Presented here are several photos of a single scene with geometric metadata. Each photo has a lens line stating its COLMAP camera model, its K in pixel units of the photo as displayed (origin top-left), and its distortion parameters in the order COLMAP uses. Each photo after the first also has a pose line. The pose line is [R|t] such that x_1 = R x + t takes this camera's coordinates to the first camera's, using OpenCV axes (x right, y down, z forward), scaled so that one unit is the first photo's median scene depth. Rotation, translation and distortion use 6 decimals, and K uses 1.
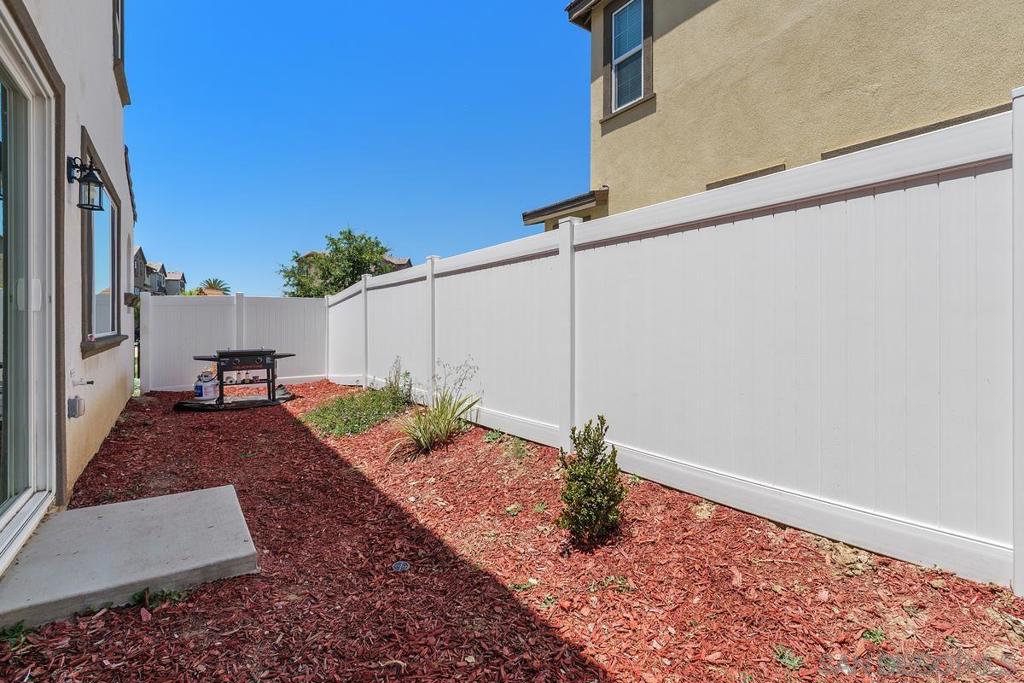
lens RADIAL K [[470.5, 0, 512.6], [0, 470.5, 332.3], [0, 0, 1]] dist [0.002129, -0.000285]
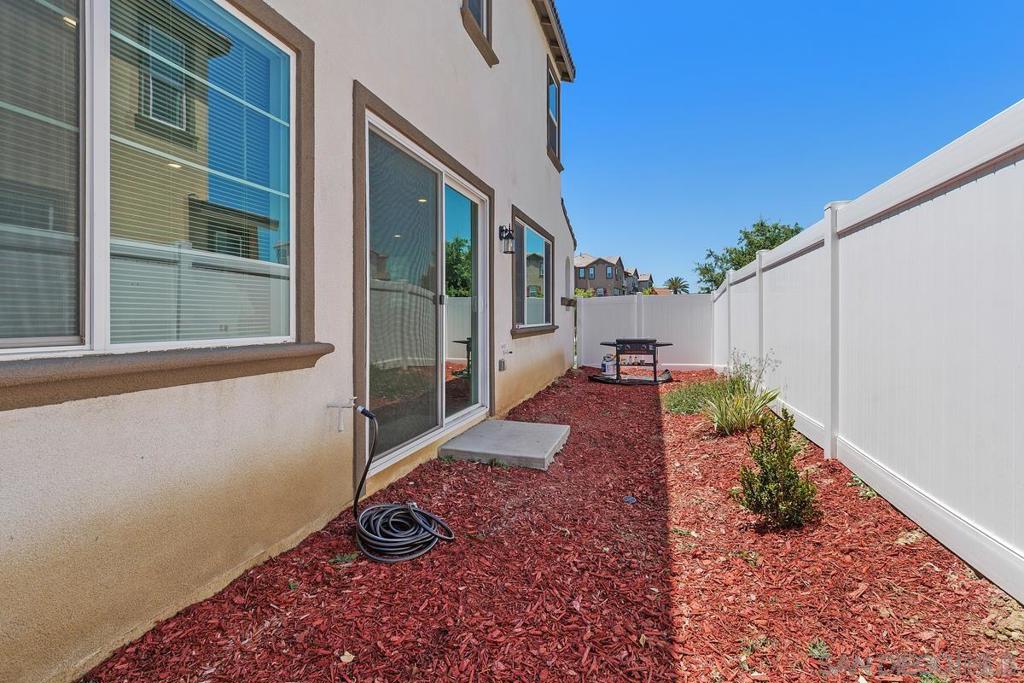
lens RADIAL K [[470.5, 0, 510.5], [0, 470.5, 335.2], [0, 0, 1]] dist [0.002129, -0.000285]
pose [[0.611213, 0.025612, -0.791052, 0.264950], [-0.008835, 0.999635, 0.025539, -0.001157], [0.791417, -0.008620, 0.611216, -0.037311]]
